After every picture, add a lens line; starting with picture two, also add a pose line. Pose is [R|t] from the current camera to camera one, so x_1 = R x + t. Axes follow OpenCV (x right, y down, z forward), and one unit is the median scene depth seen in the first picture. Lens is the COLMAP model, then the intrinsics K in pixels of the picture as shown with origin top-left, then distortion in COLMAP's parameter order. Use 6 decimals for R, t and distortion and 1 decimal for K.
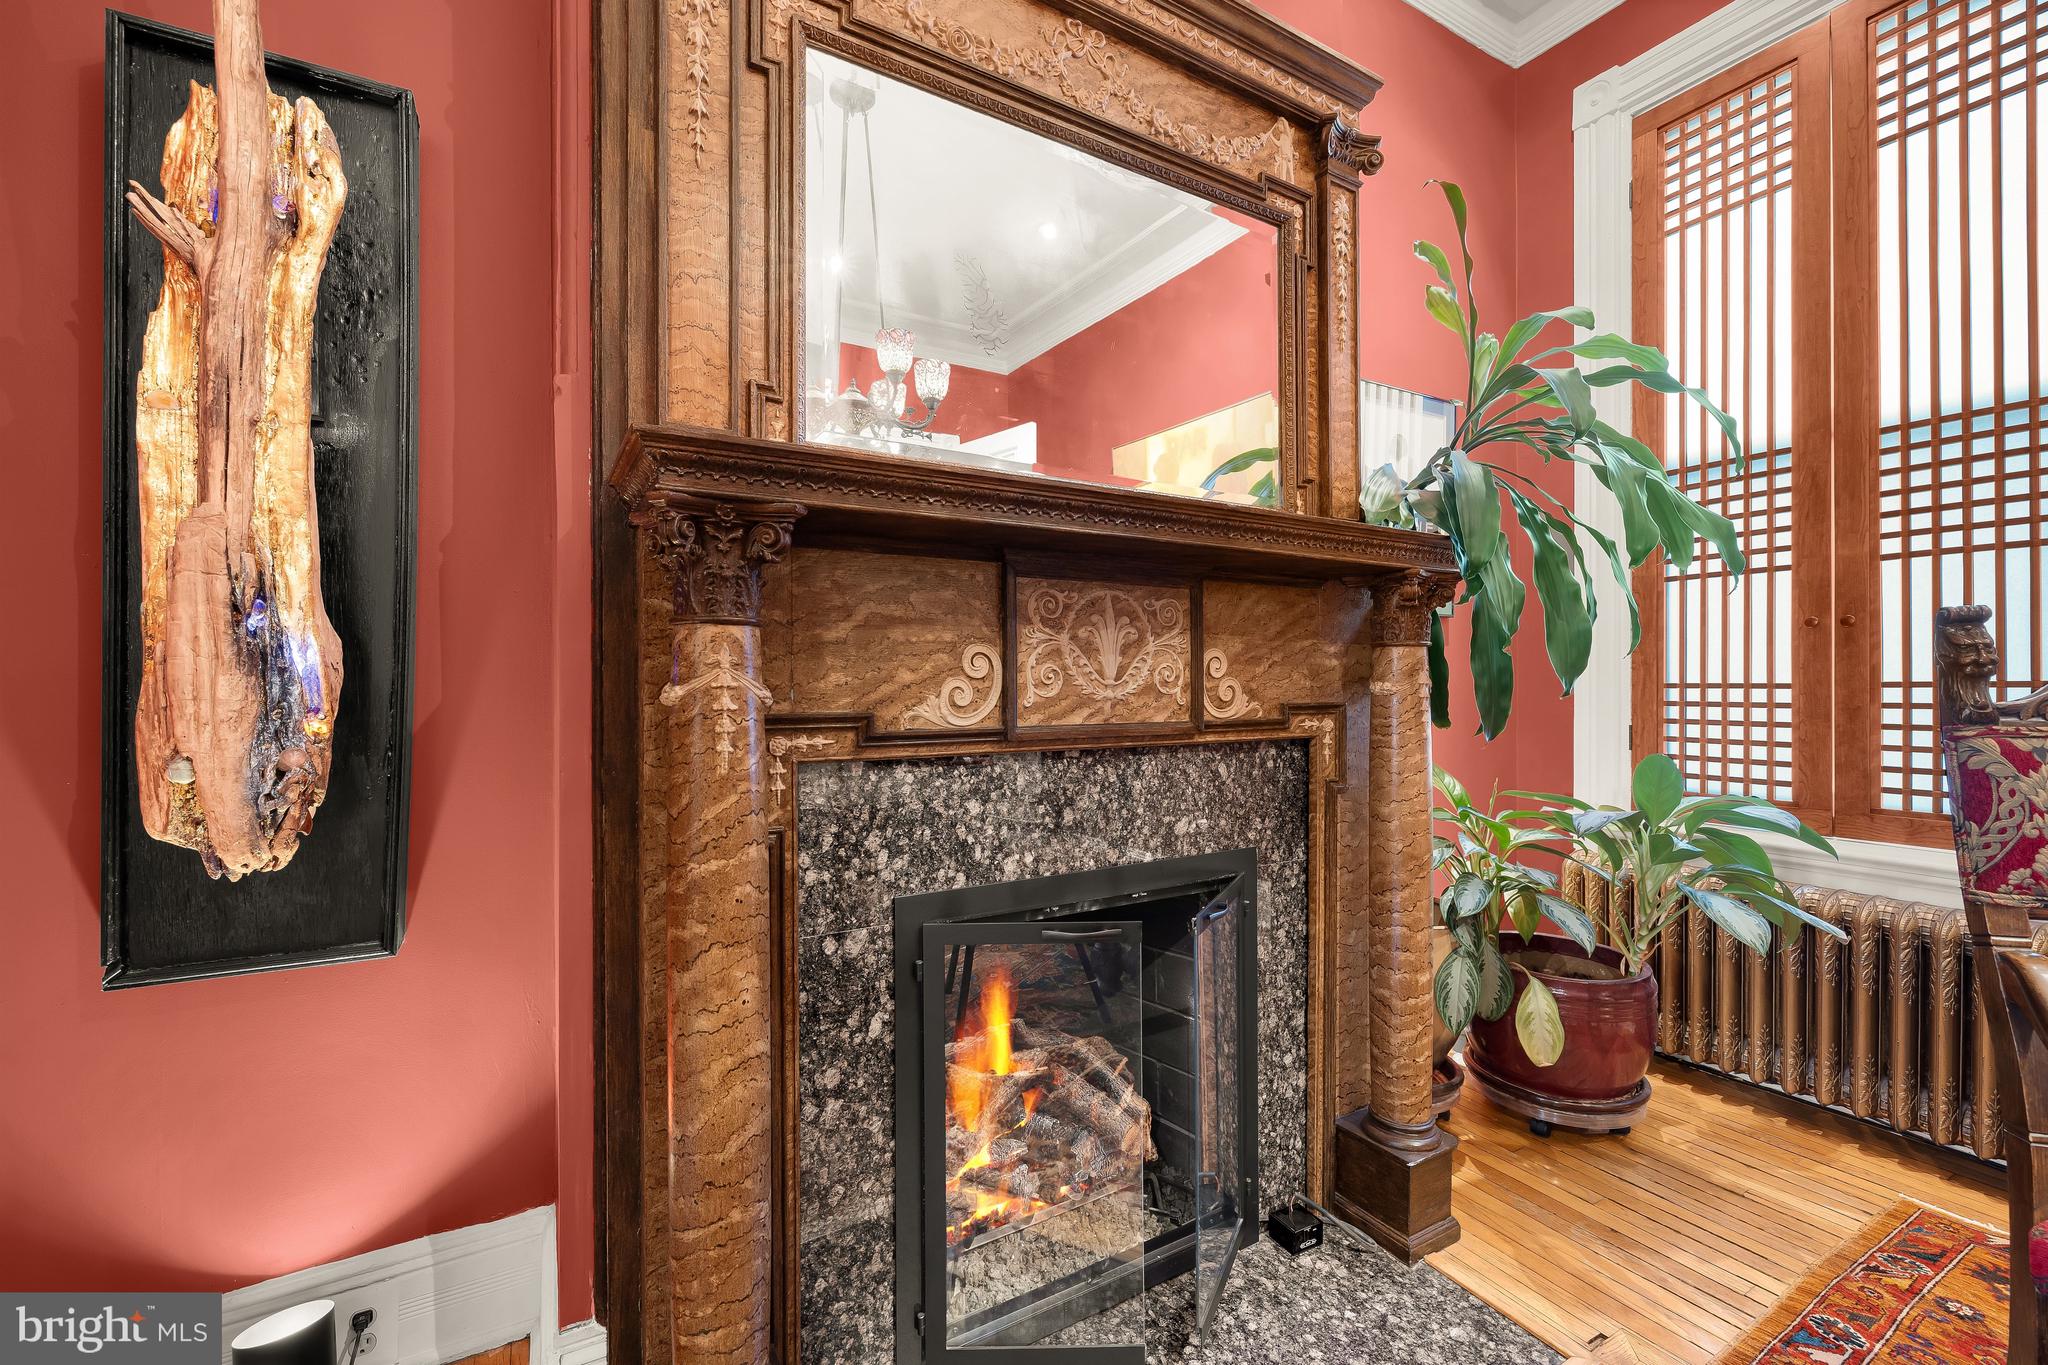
lens RADIAL K [[856.5, 0, 1021.2], [0, 856.5, 680.5], [0, 0, 1]] dist [-0.000256, -0.000033]
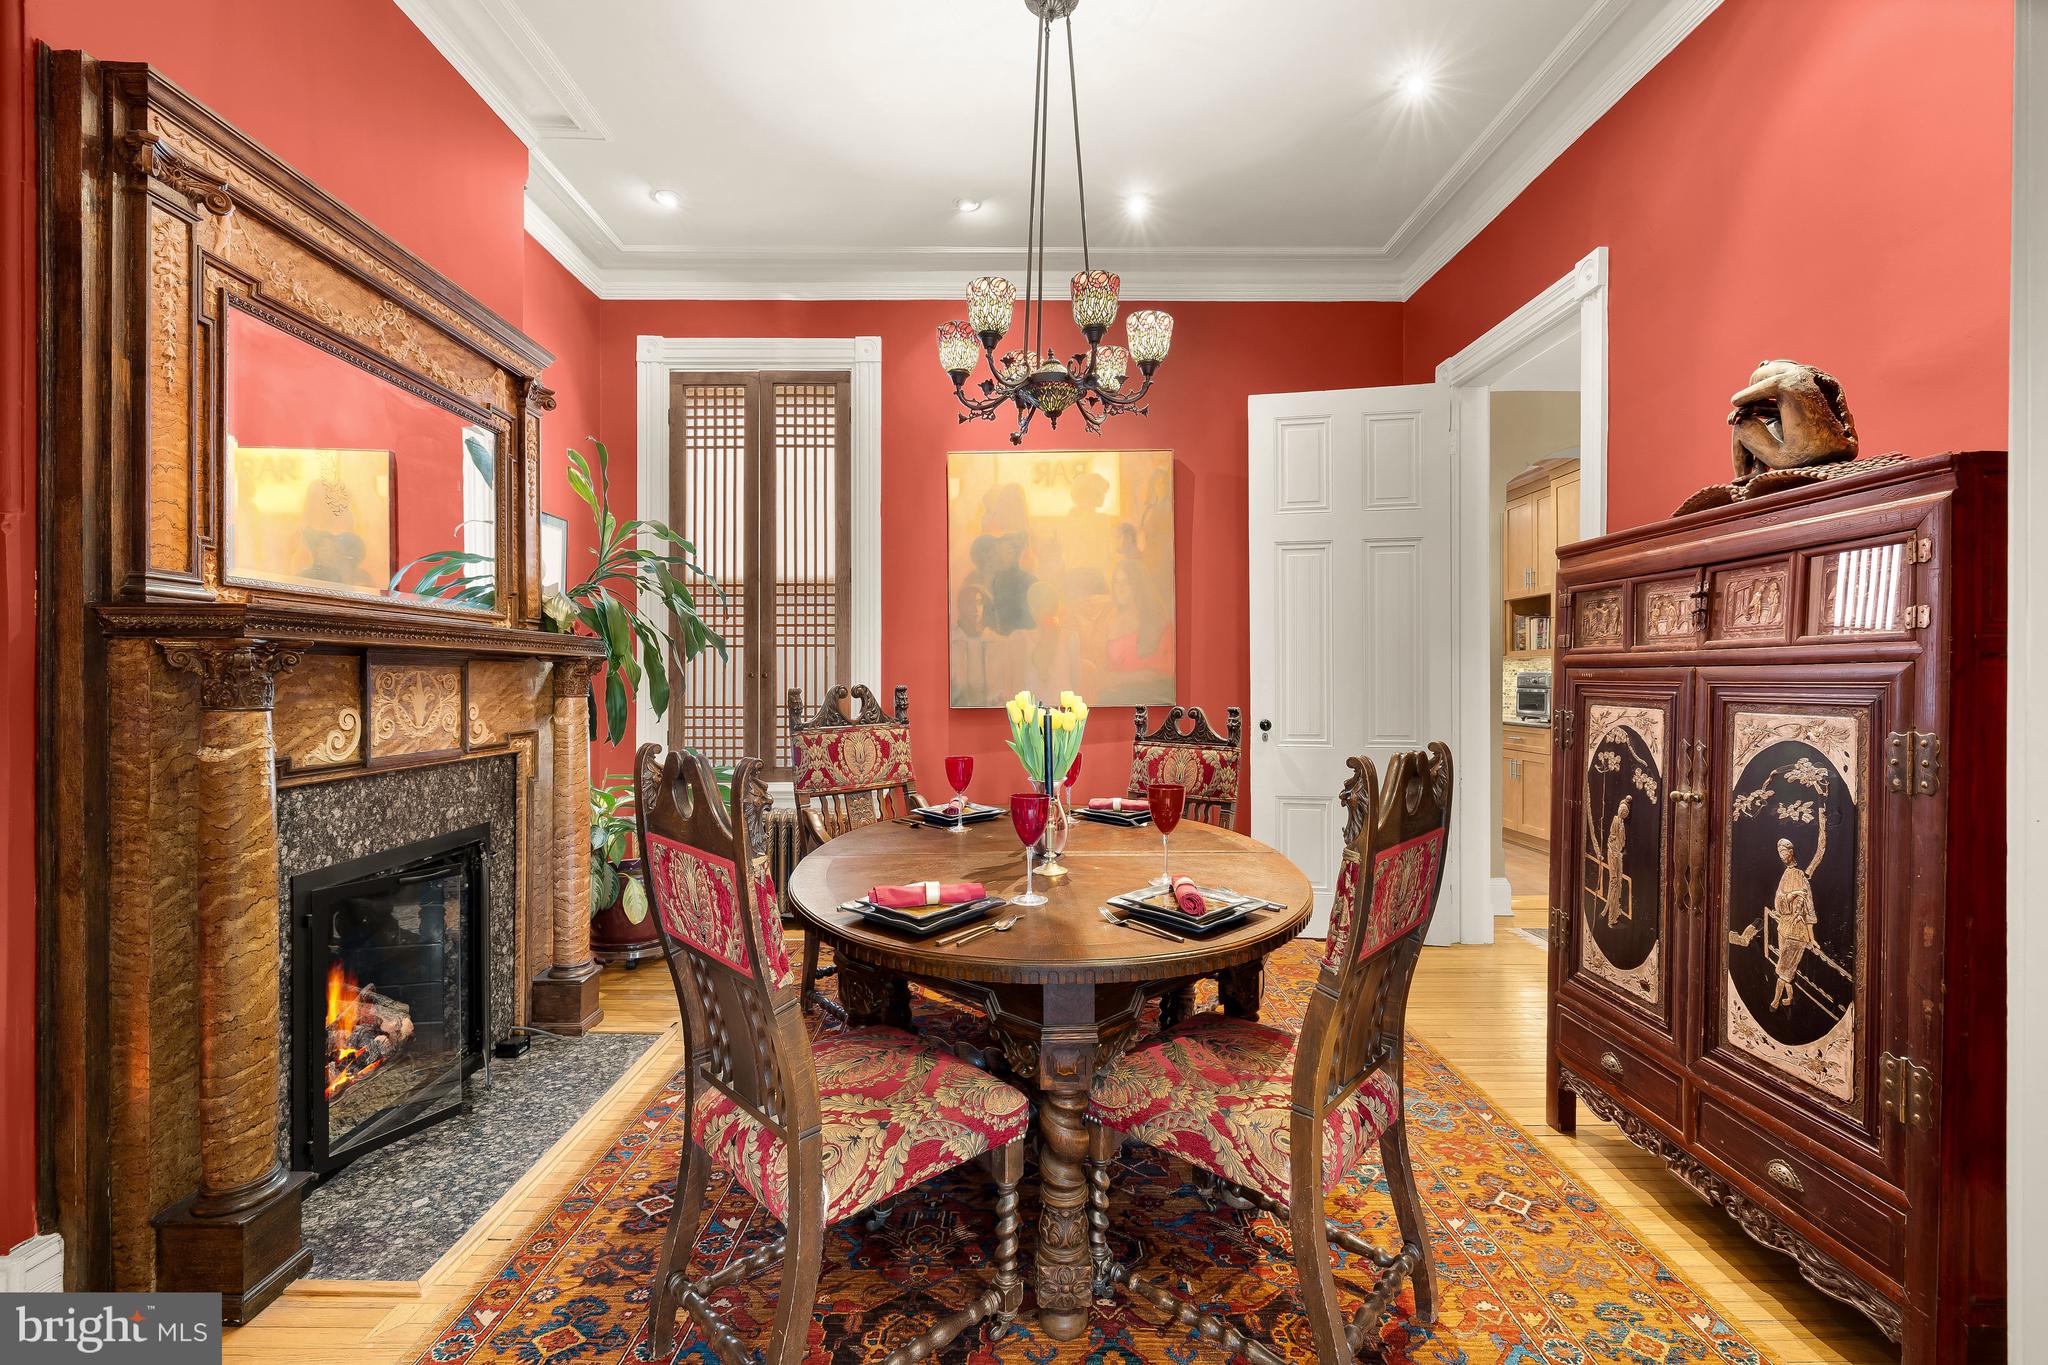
lens RADIAL K [[856.5, 0, 1018.7], [0, 856.5, 687.2], [0, 0, 1]] dist [-0.000256, -0.000033]
pose [[0.496800, -0.004299, 0.867855, -0.698410], [-0.006004, 0.999947, 0.008390, -0.088925], [-0.867844, -0.009379, 0.496747, -0.746141]]
